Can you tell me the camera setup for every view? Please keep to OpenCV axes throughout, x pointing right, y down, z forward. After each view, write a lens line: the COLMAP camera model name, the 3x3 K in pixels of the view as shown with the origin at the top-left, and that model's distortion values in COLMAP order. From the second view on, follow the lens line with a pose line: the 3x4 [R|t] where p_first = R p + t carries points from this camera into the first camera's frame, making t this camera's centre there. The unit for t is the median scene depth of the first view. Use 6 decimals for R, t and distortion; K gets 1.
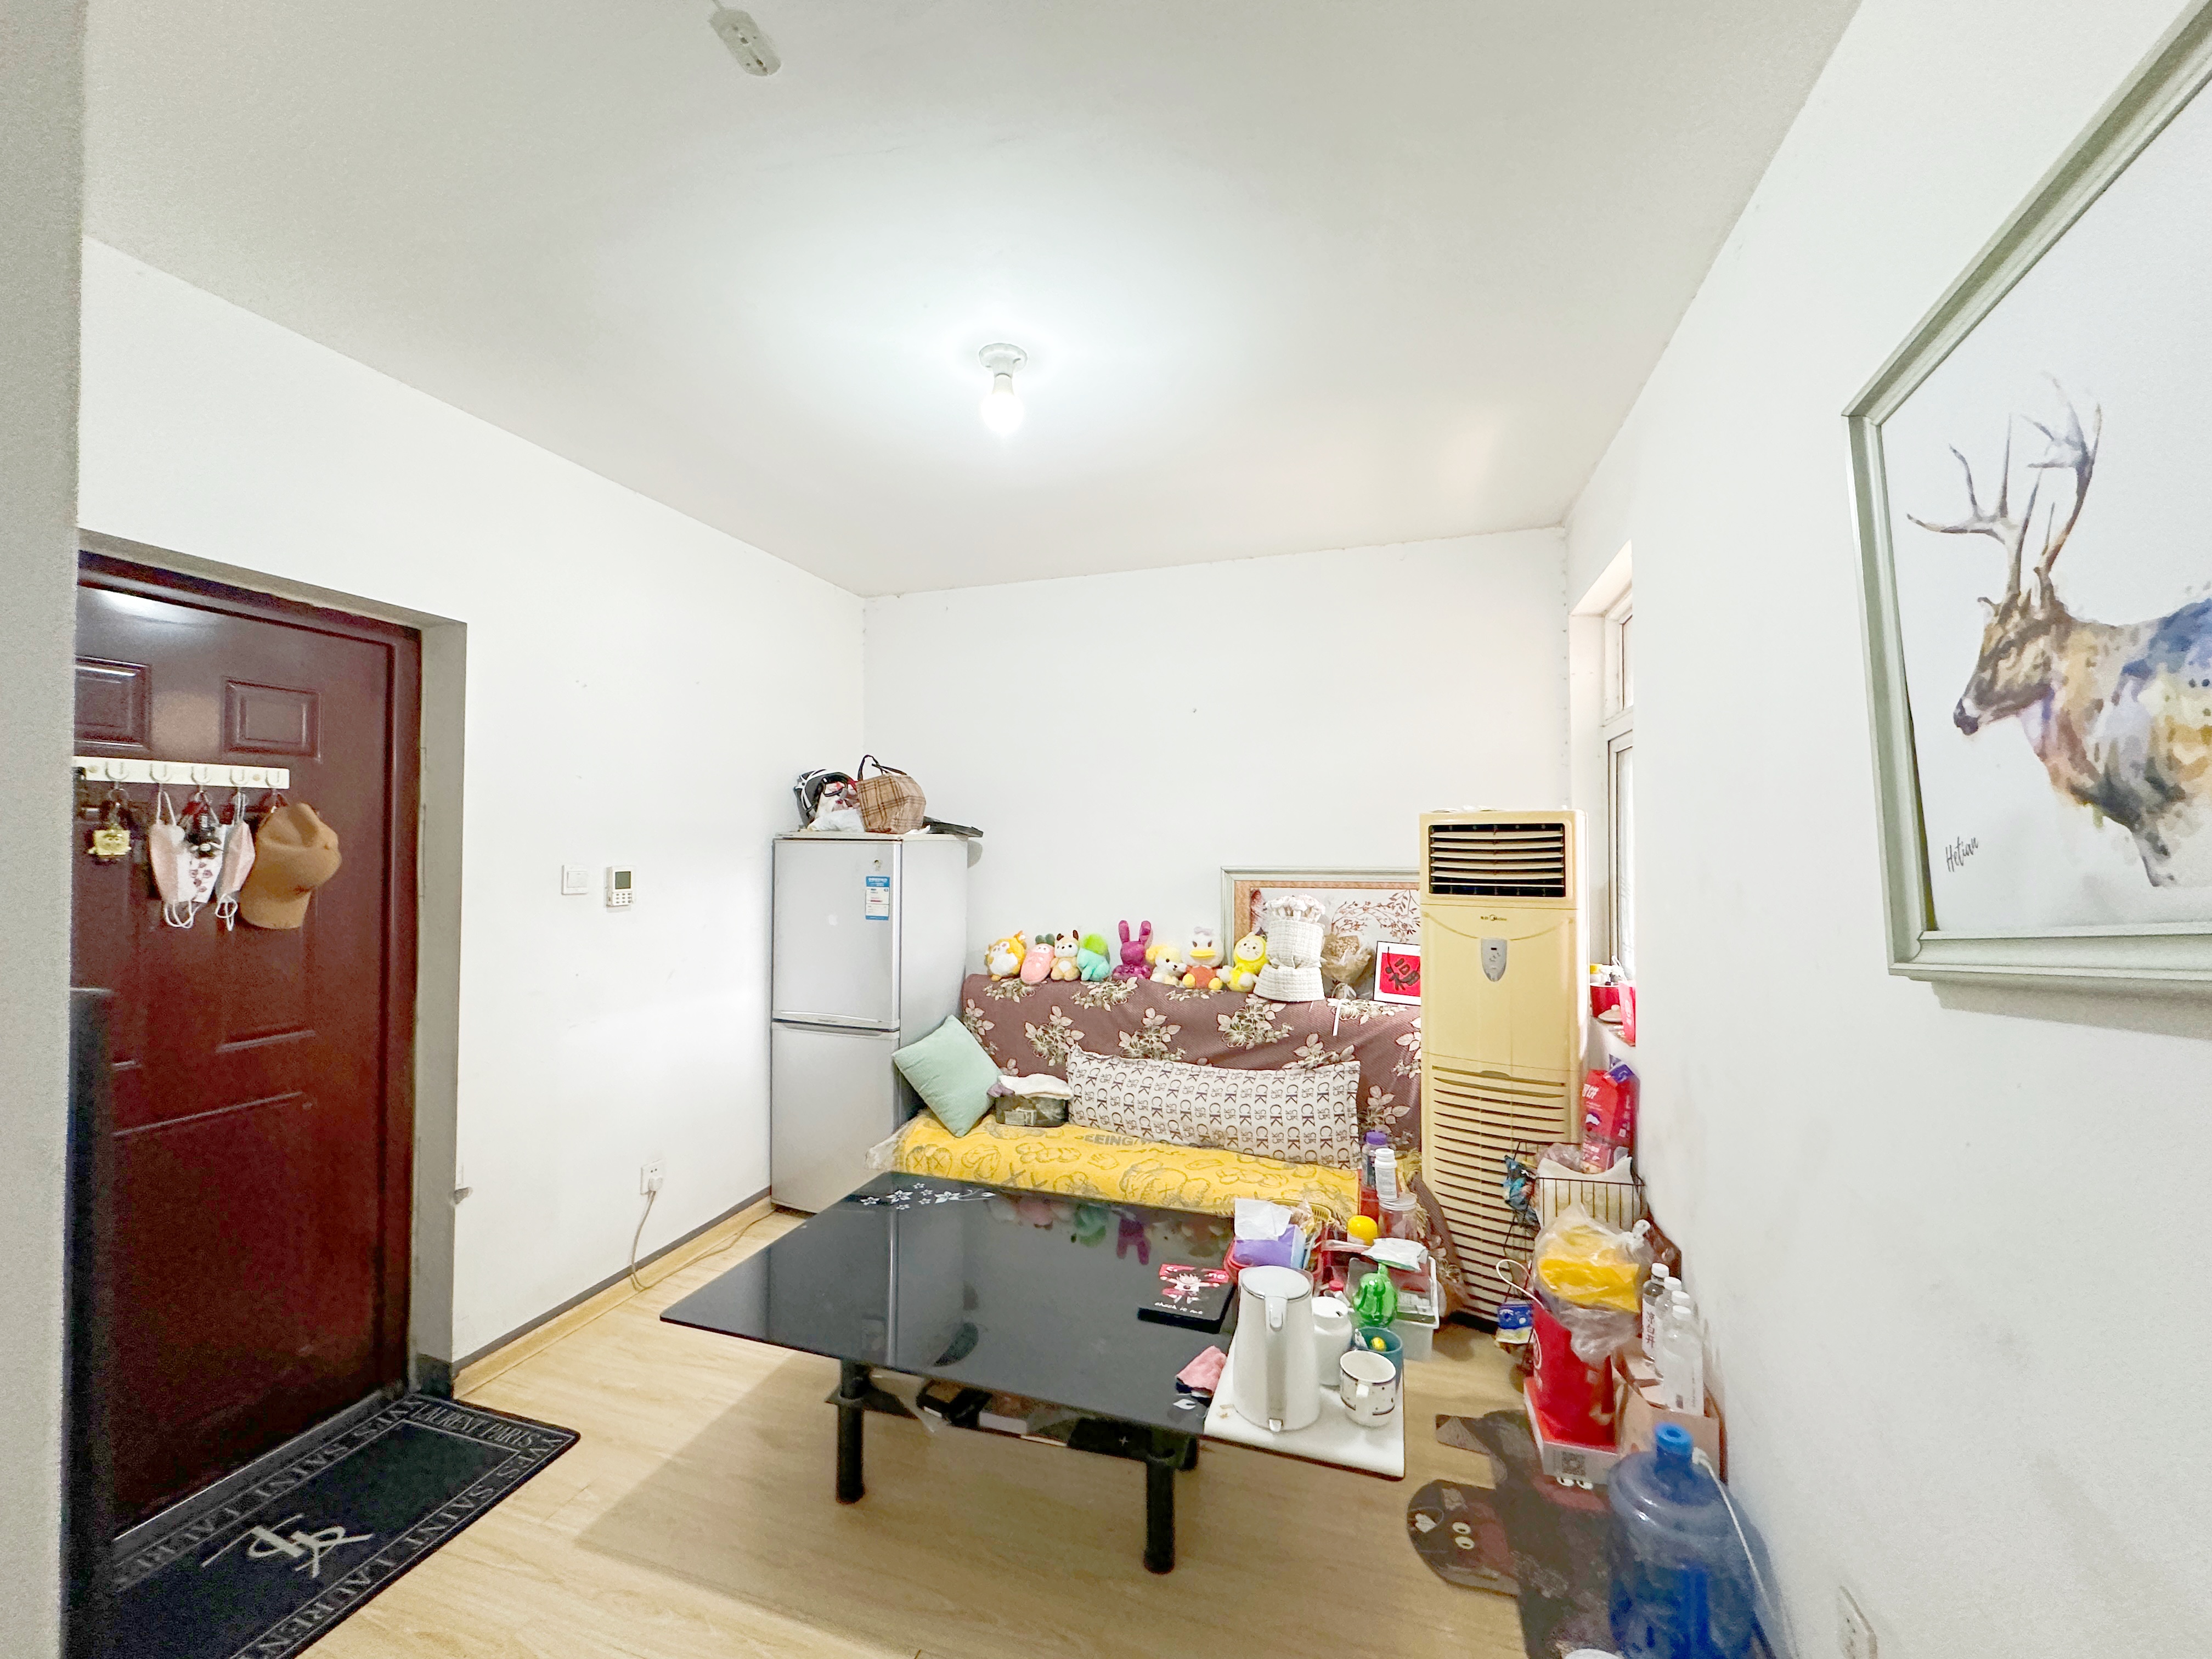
lens RADIAL K [[881.4, 0, 1105.6], [0, 881.4, 832.5], [0, 0, 1]] dist [-0.001442, 0.000936]
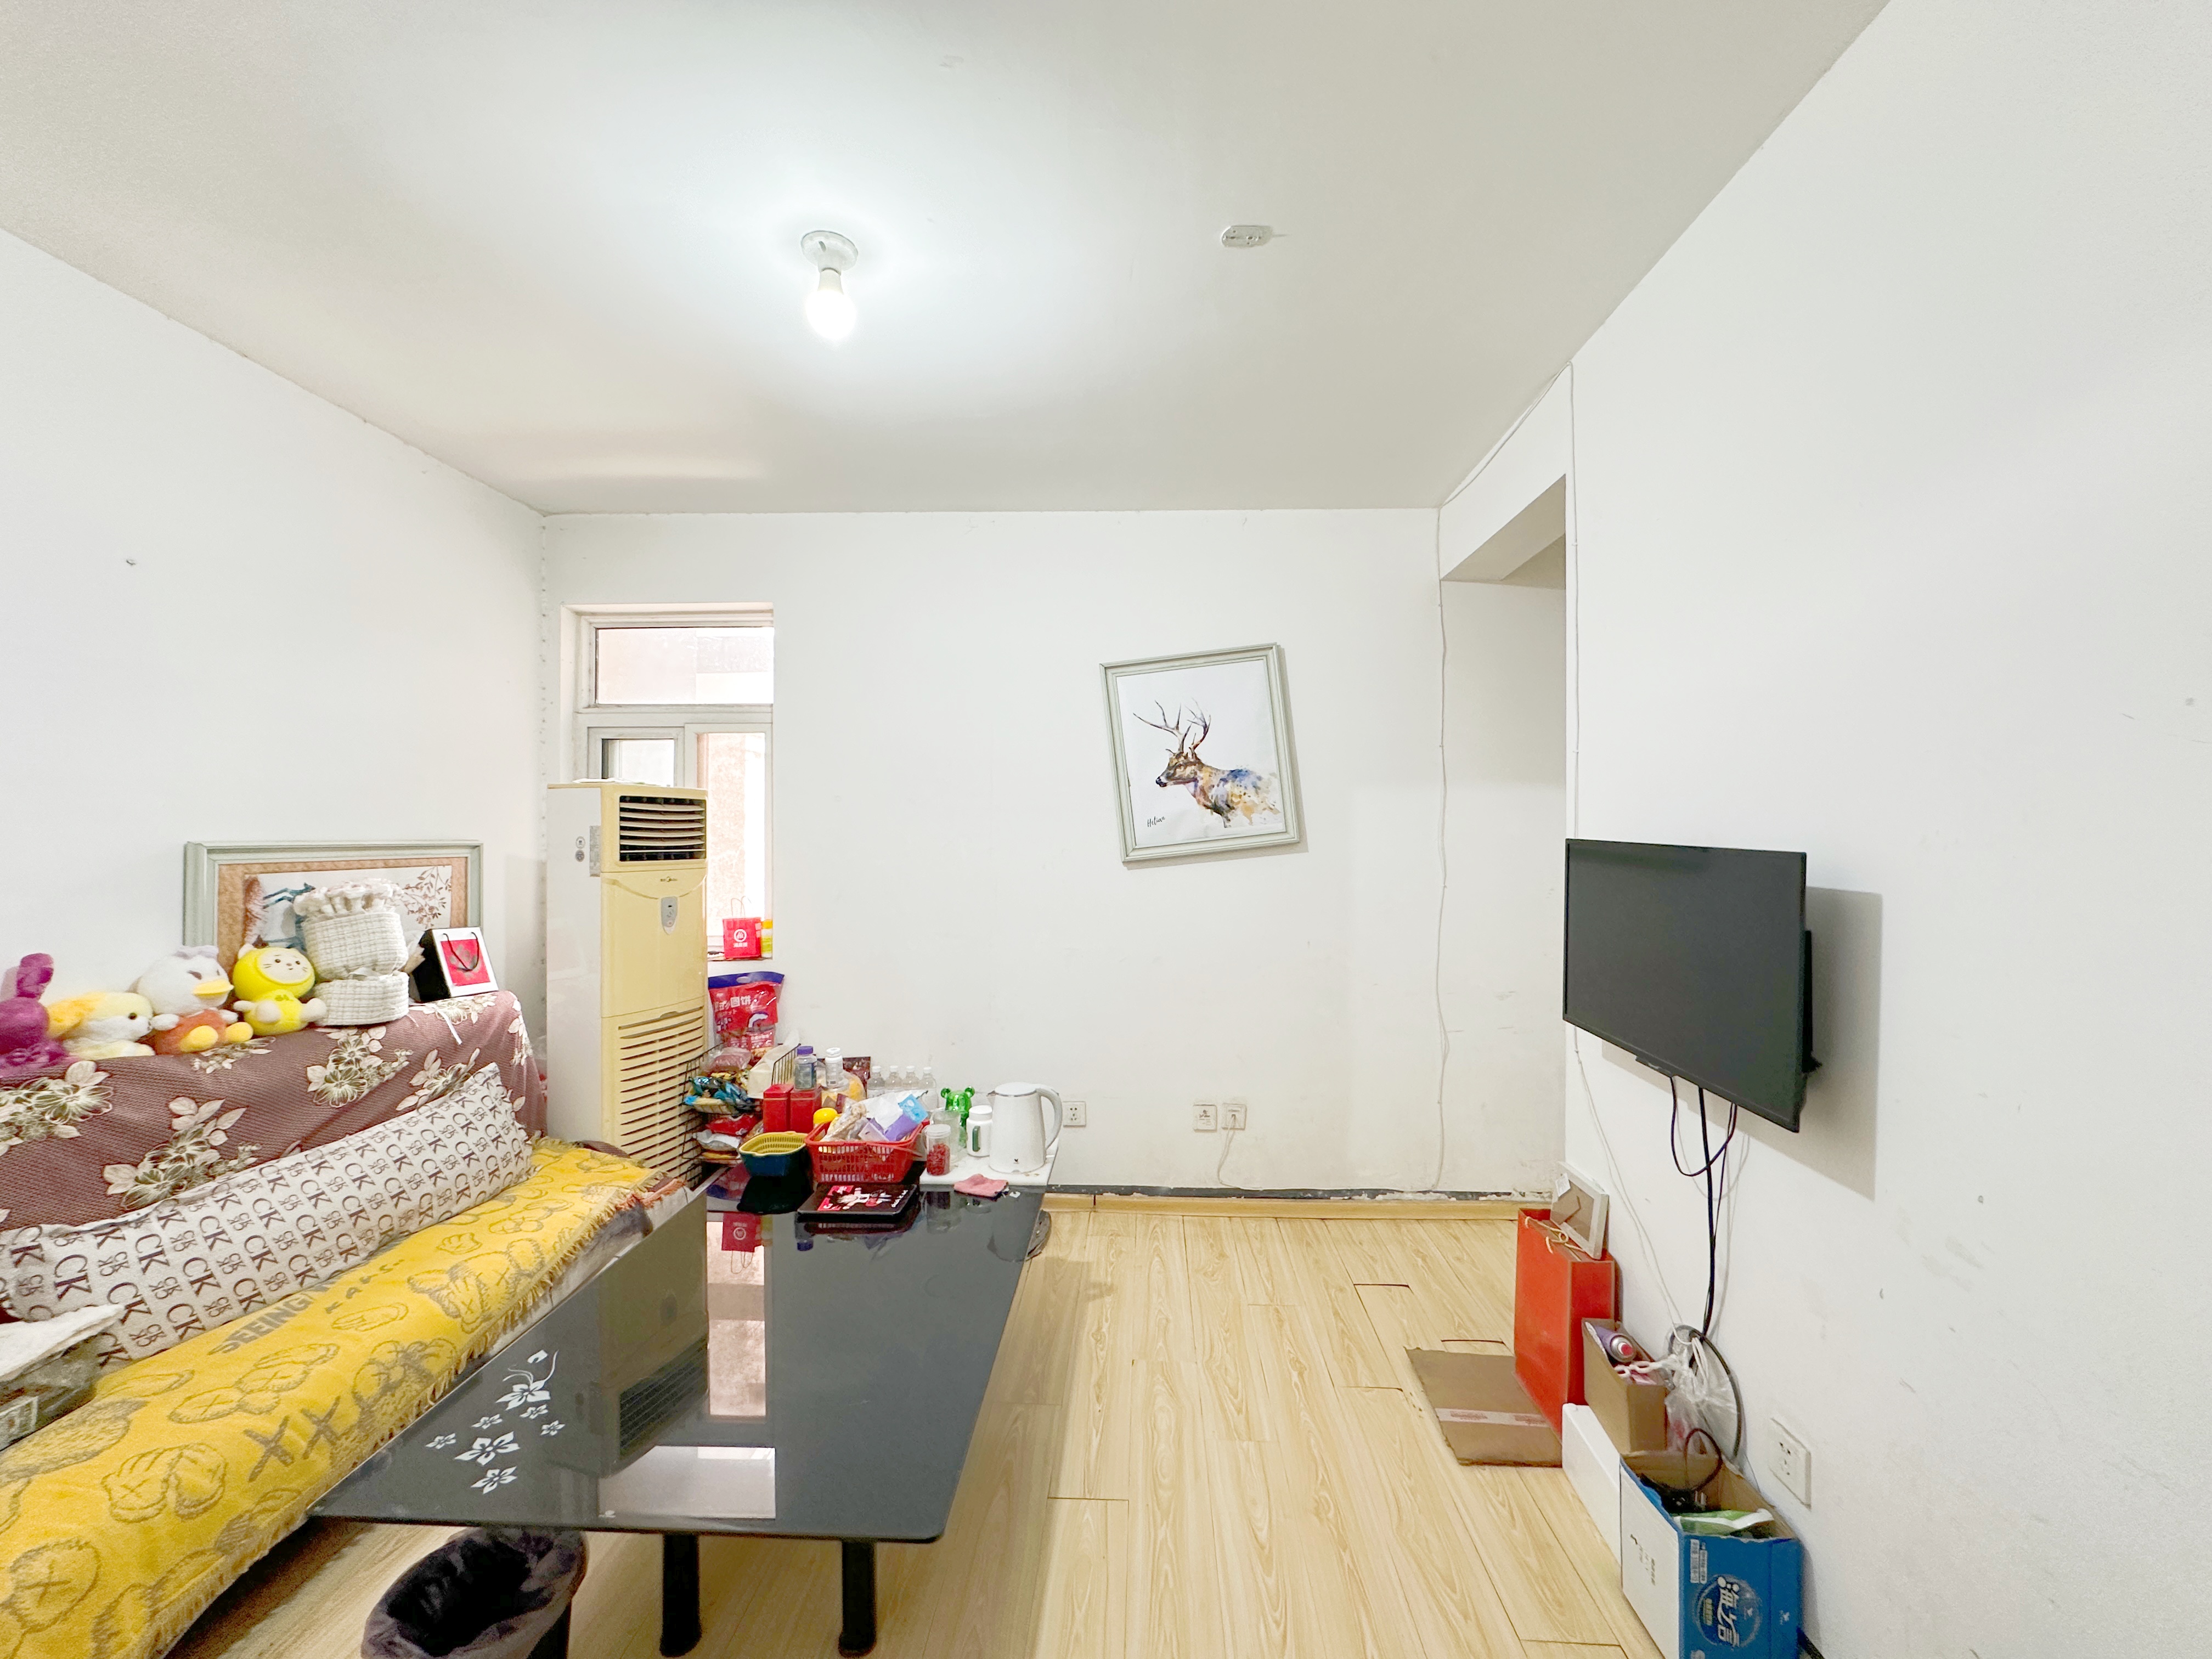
lens RADIAL K [[881.4, 0, 1108.8], [0, 881.4, 834.0], [0, 0, 1]] dist [-0.001442, 0.000936]
pose [[-0.272497, 0.001253, 0.962156, -0.725683], [-0.016710, 0.999842, -0.006034, 0.030943], [-0.962011, -0.017722, -0.272433, 0.673804]]
